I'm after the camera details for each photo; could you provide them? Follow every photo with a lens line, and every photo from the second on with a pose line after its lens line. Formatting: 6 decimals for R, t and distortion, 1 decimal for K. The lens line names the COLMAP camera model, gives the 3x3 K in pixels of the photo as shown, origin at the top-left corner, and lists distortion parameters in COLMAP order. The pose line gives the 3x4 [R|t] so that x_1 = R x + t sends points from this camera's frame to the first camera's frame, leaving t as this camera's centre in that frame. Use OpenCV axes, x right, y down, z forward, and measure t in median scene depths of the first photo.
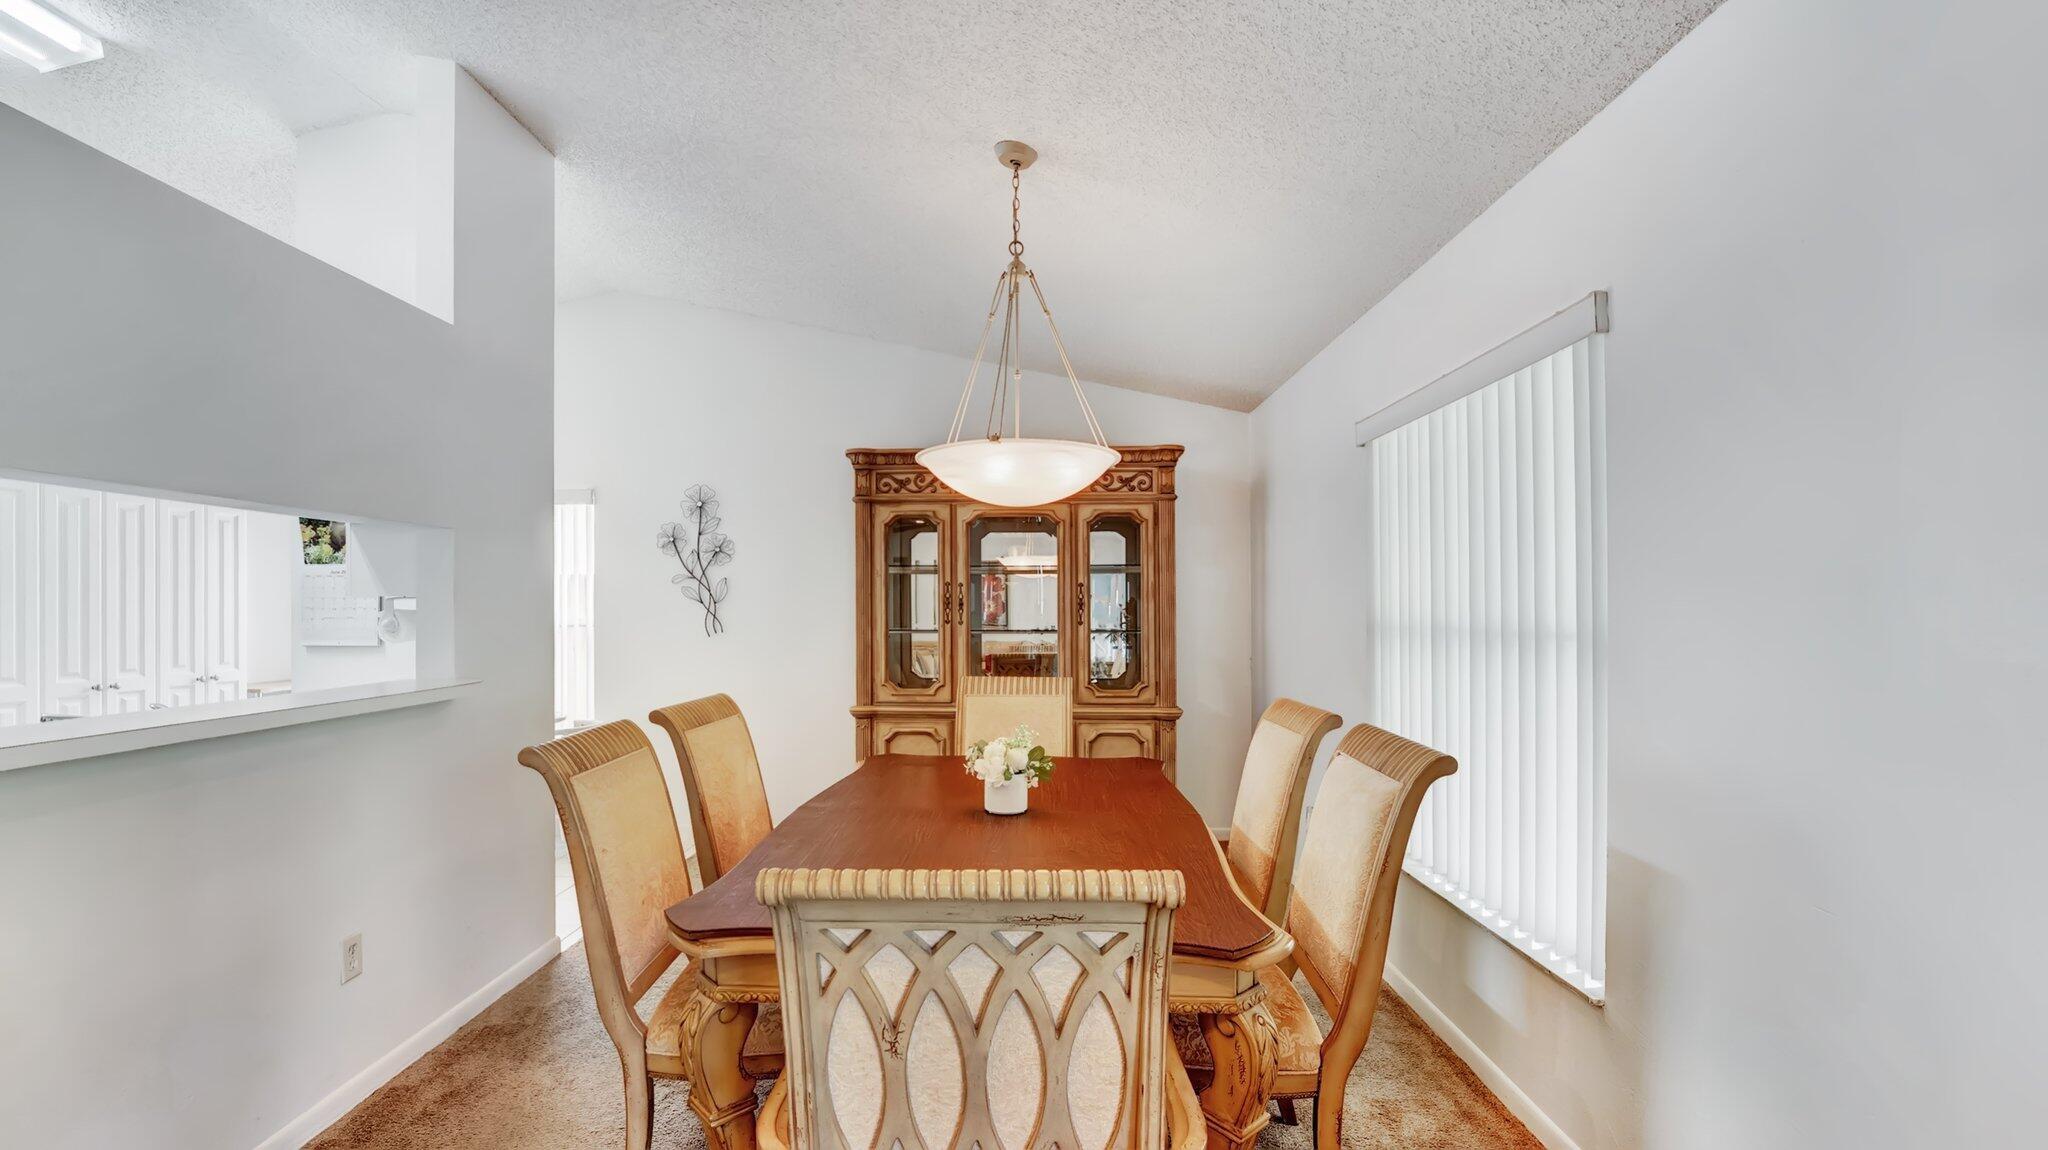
lens RADIAL K [[855.2, 0, 1031.4], [0, 855.2, 608.6], [0, 0, 1]] dist [-0.019857, 0.000376]
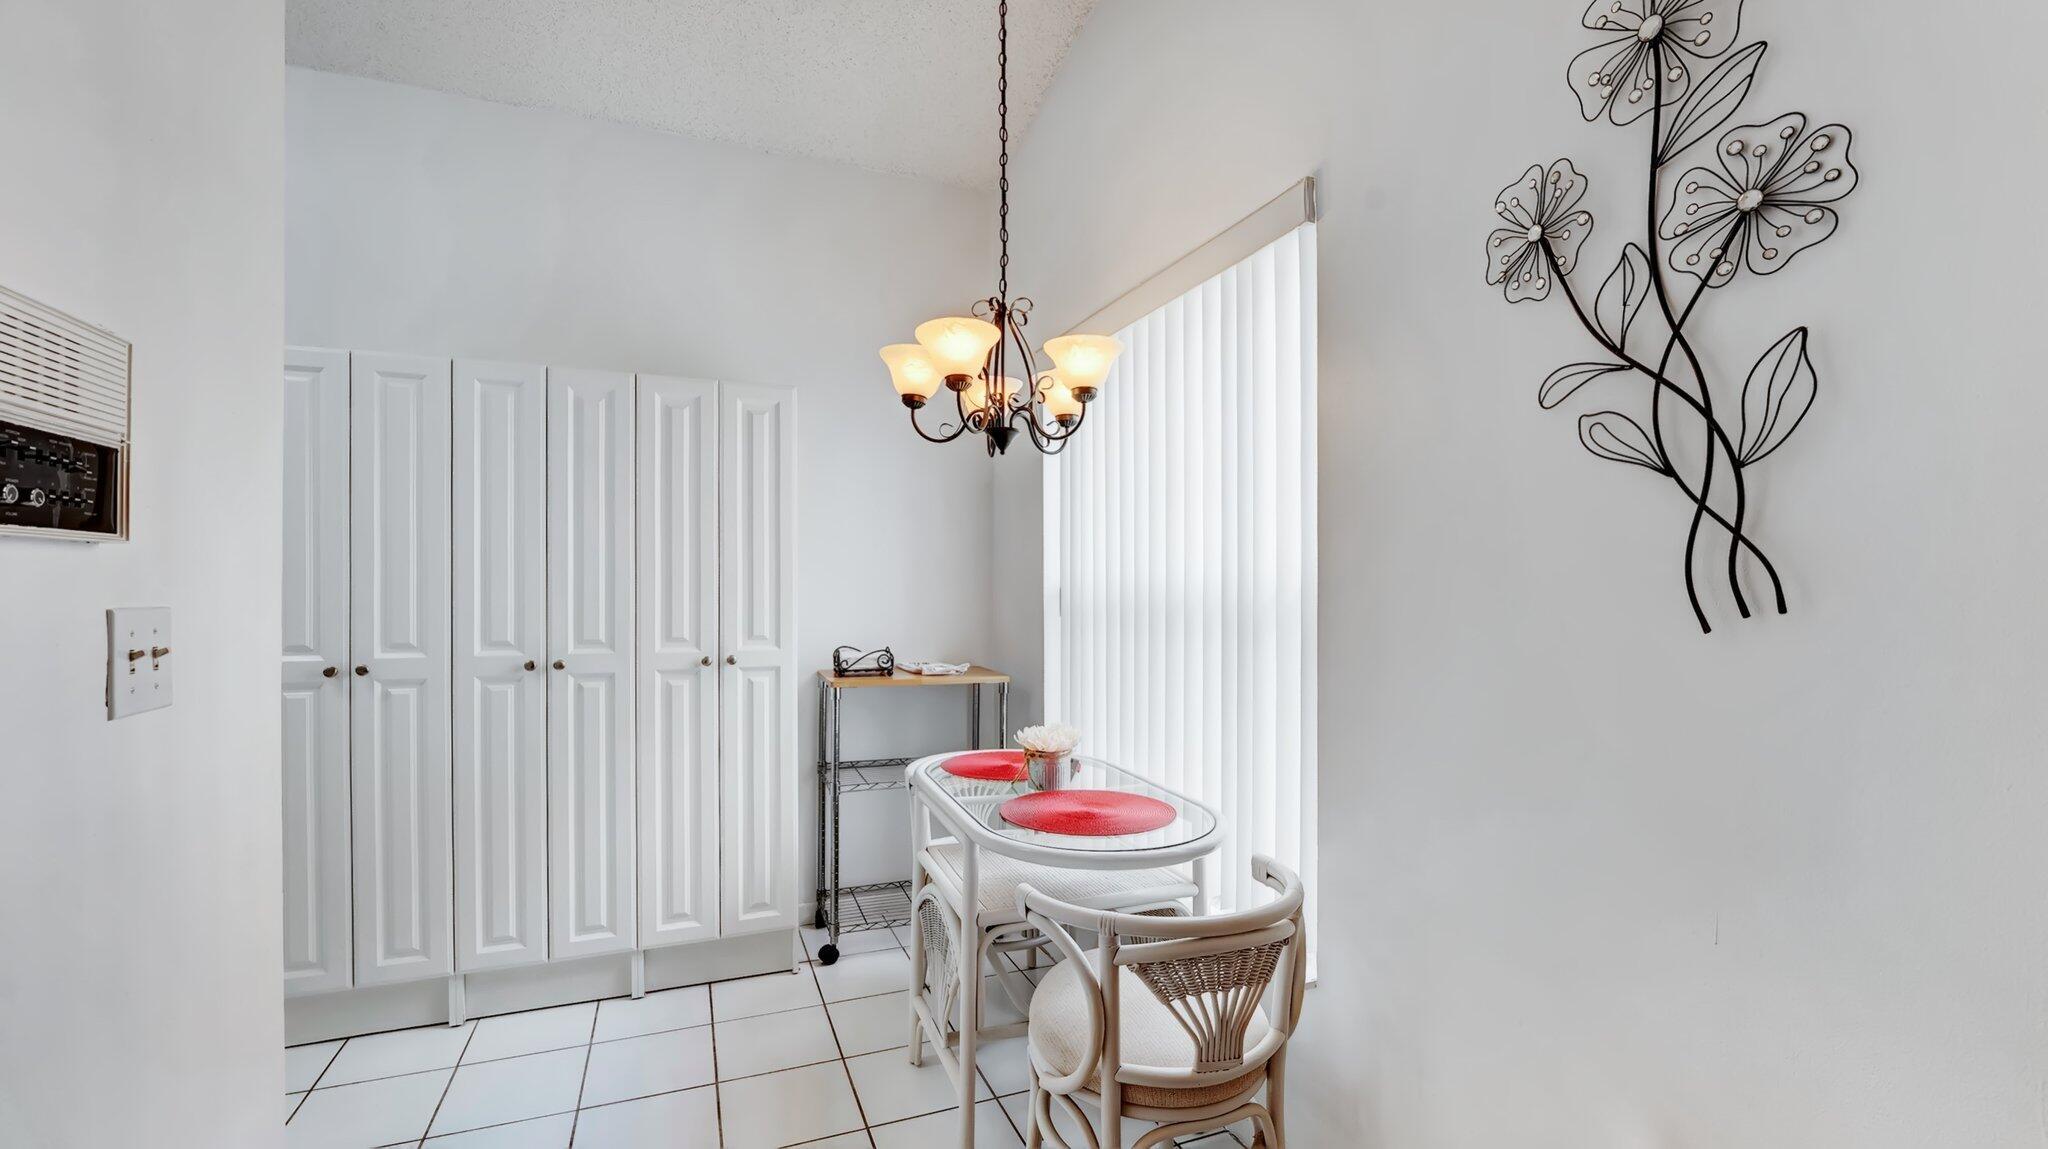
lens RADIAL K [[855.2, 0, 1011.3], [0, 855.2, 573.0], [0, 0, 1]] dist [-0.019857, 0.000376]
pose [[0.377716, -0.009953, -0.925868, -0.293962], [-0.000290, 0.999941, -0.010868, 0.023869], [0.925922, 0.004374, 0.377691, 0.891672]]
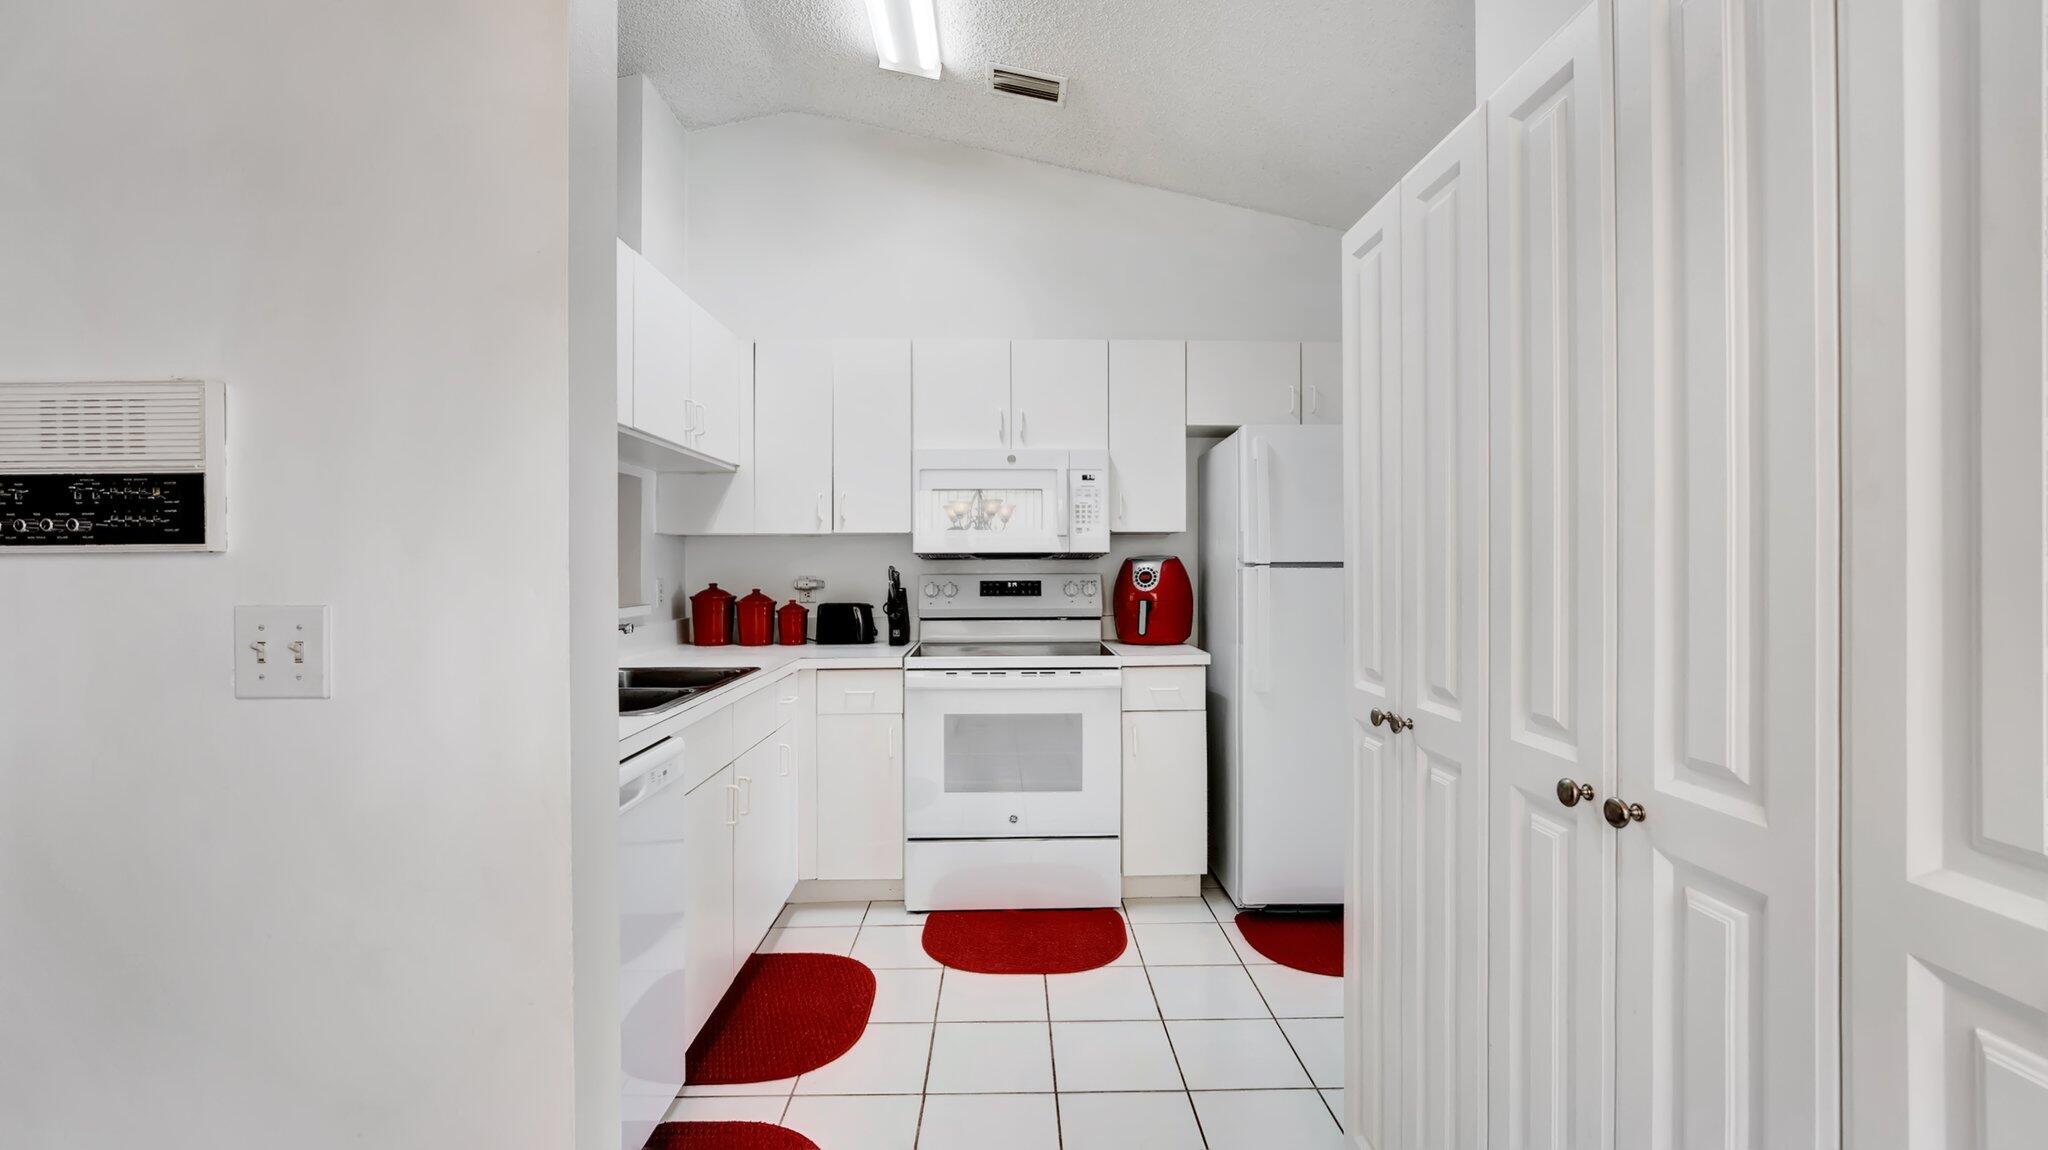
lens RADIAL K [[855.2, 0, 1023.6], [0, 855.2, 562.8], [0, 0, 1]] dist [-0.019857, 0.000376]
pose [[-0.999280, 0.006243, -0.037419, -0.768319], [0.006281, 0.999980, -0.000907, 0.019721], [0.037413, -0.001141, -0.999299, 1.014277]]
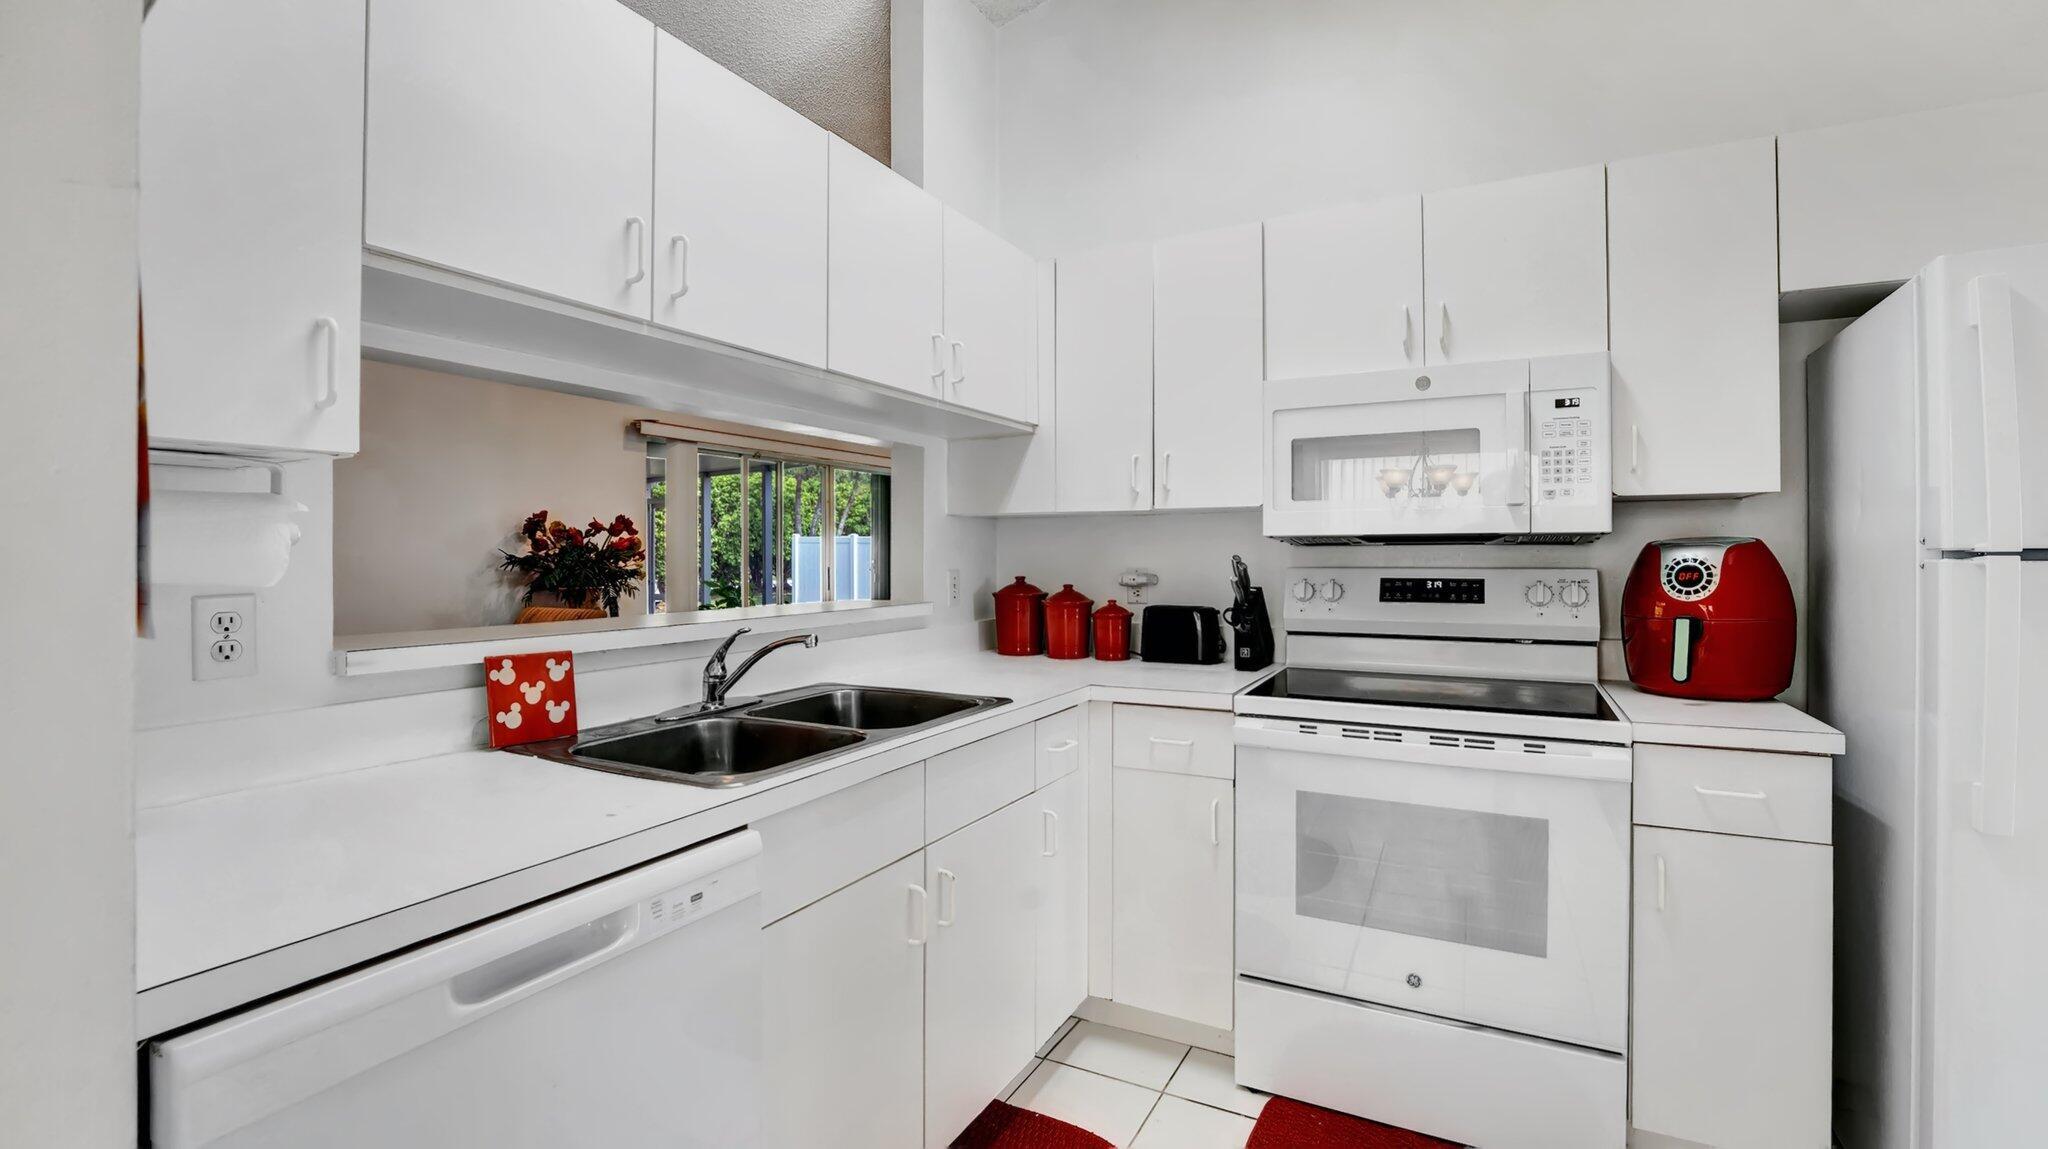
lens RADIAL K [[895.0, 0, 1016.2], [0, 895.0, 551.4], [0, 0, 1]] dist [-0.018513, -0.000269]
pose [[-0.887922, 0.006598, 0.459946, -0.811063], [0.006135, 0.999978, -0.002501, 0.019334], [-0.459952, 0.000601, -0.887943, 0.800728]]
